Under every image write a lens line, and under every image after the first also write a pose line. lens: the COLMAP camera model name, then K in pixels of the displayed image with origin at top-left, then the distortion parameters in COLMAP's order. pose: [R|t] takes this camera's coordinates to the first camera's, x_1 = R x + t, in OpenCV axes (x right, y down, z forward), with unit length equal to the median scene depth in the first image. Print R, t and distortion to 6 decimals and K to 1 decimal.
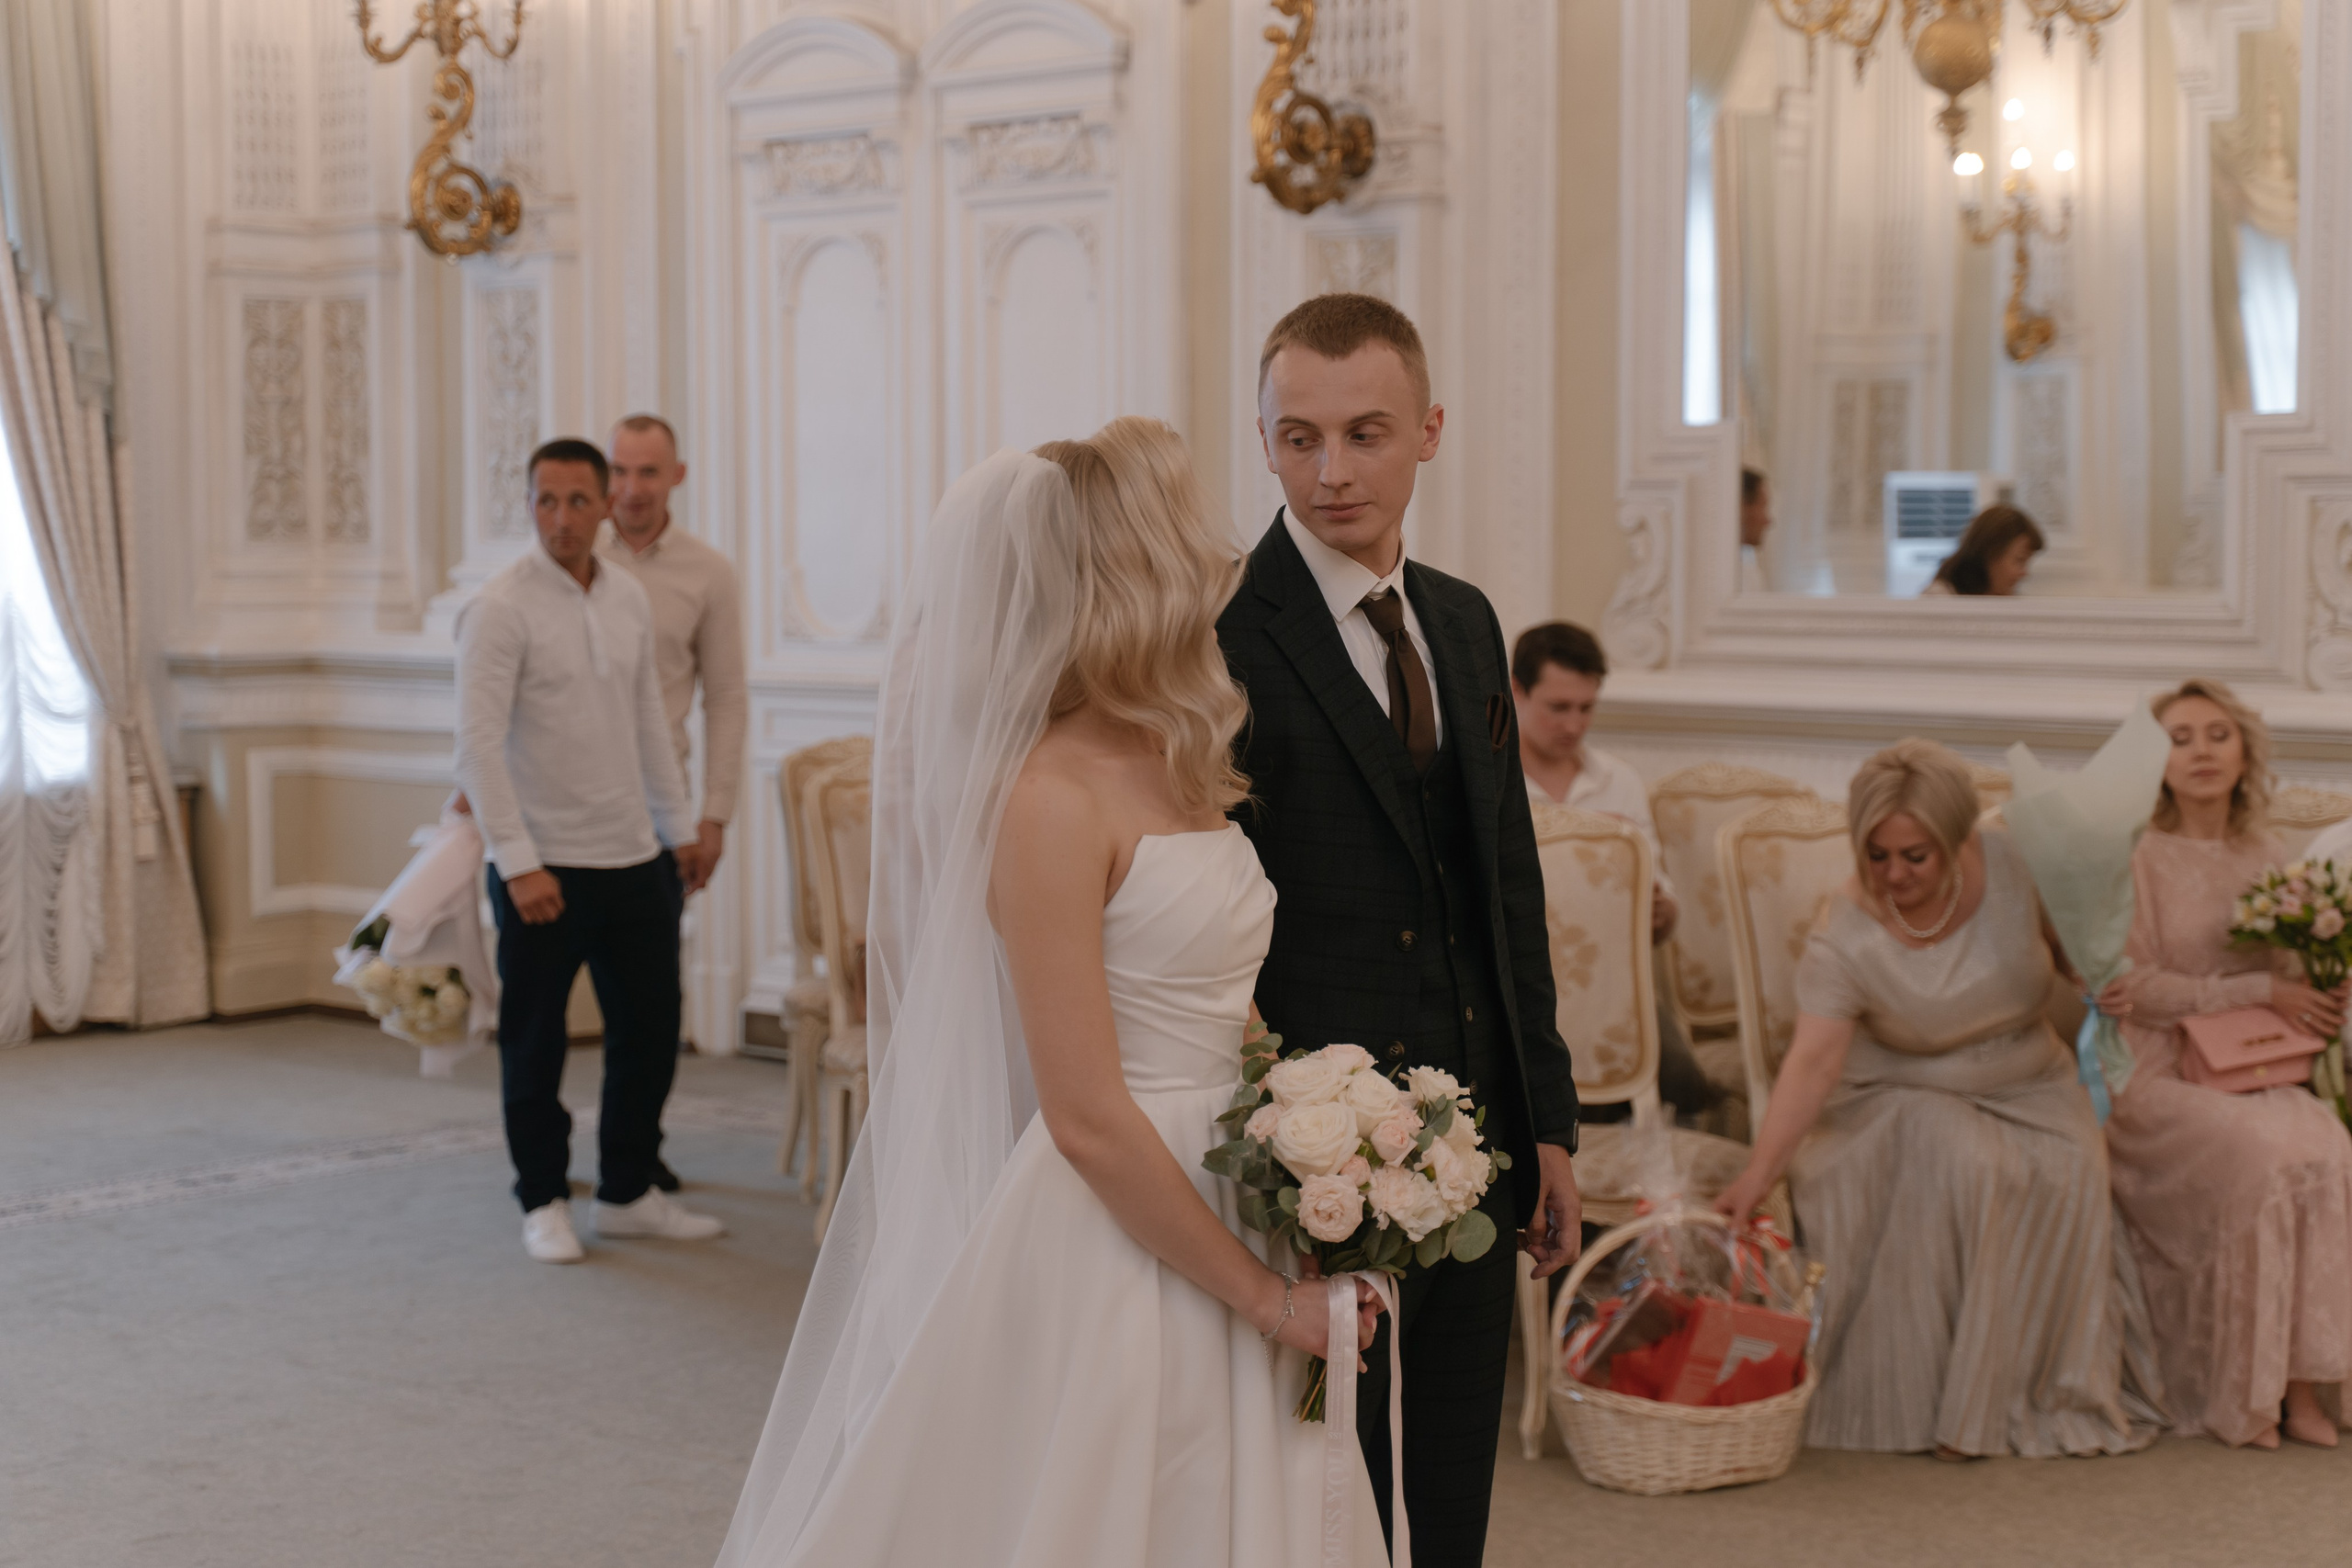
lens RADIAL K [[3726.4, 0, 1172.6], [0, 3726.4, 774.6], [0, 0, 1]] dist [0.034310, -0.027379]
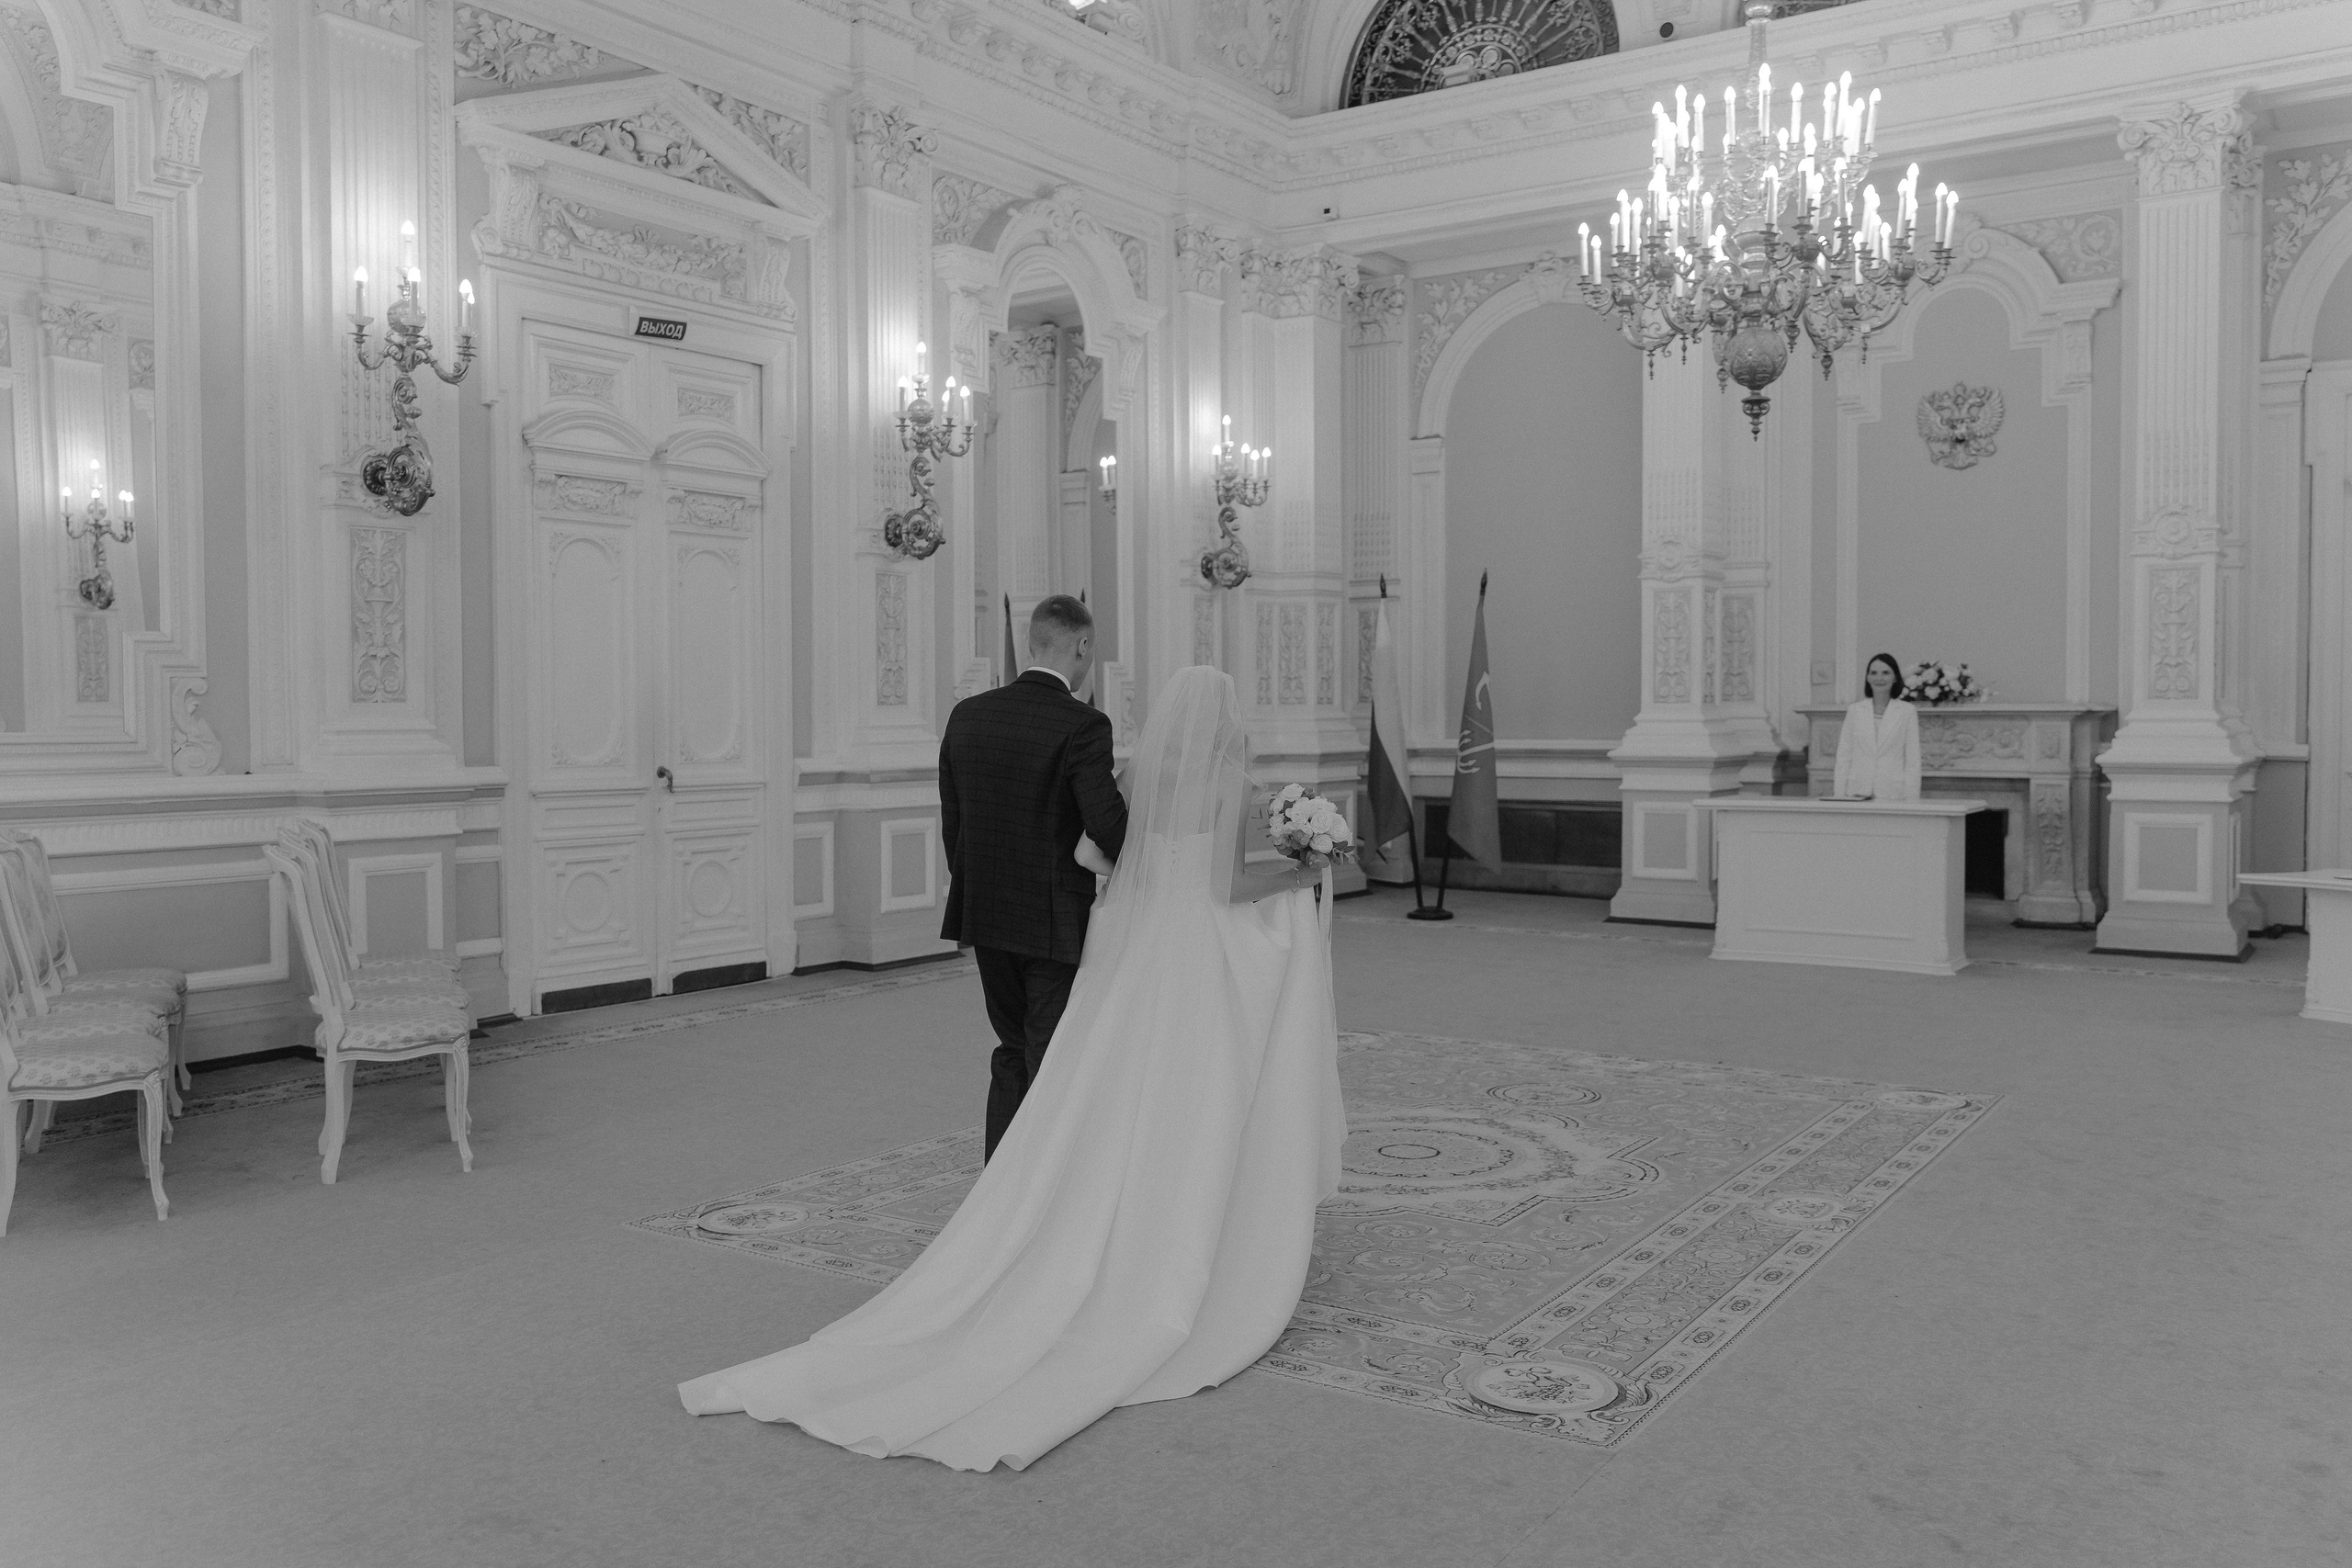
lens RADIAL K [[1877.5, 0, 1183.6], [0, 1877.5, 775.2], [0, 0, 1]] dist [-0.012233, 0.007329]
pose [[-0.112592, -0.036984, 0.992953, -0.495934], [0.066339, 0.996798, 0.044650, -0.021638], [-0.991424, 0.070898, -0.109778, 0.402047]]
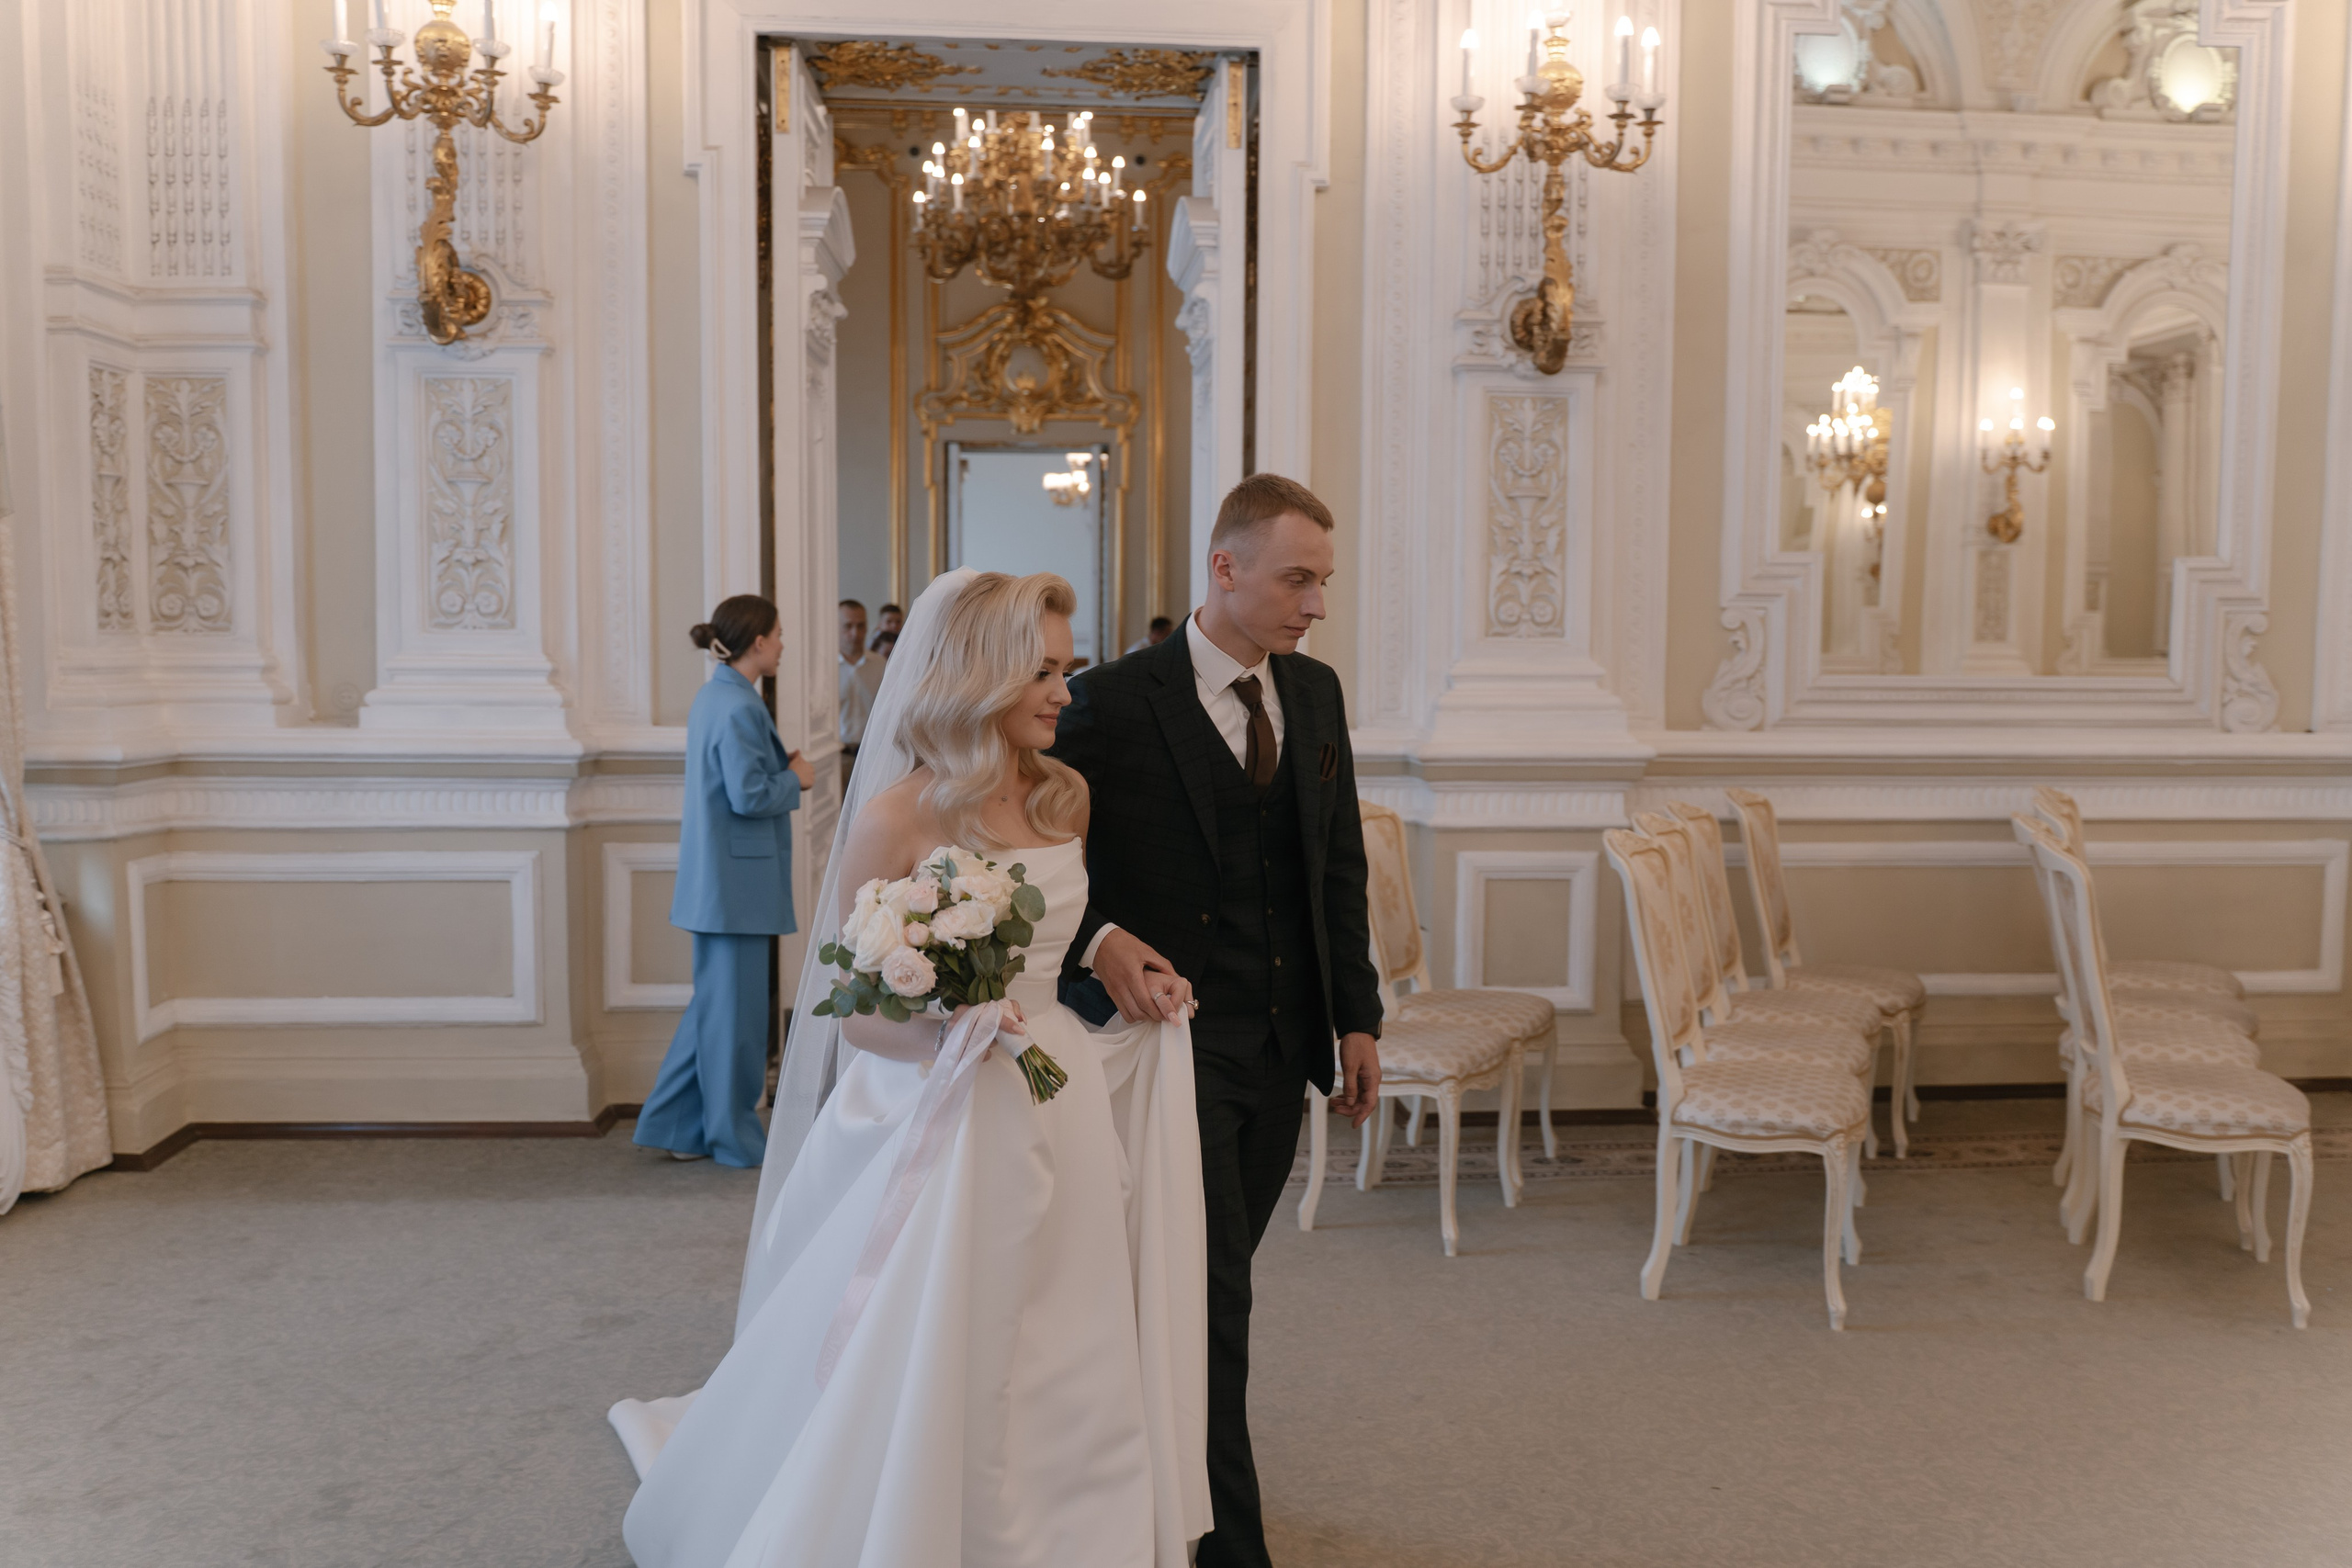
lens RADIAL K [[1904.9, 0, 1178.1], [0, 1904.9, 787.4], [0, 0, 1]] dist [-0.007405, 0.004041]
pose [[0.705341, -0.051043, 0.707028, -0.405936], [0.041357, 0.998668, 0.030839, -0.029230], [-0.707661, 0.007489, 0.706513, 0.507870]]
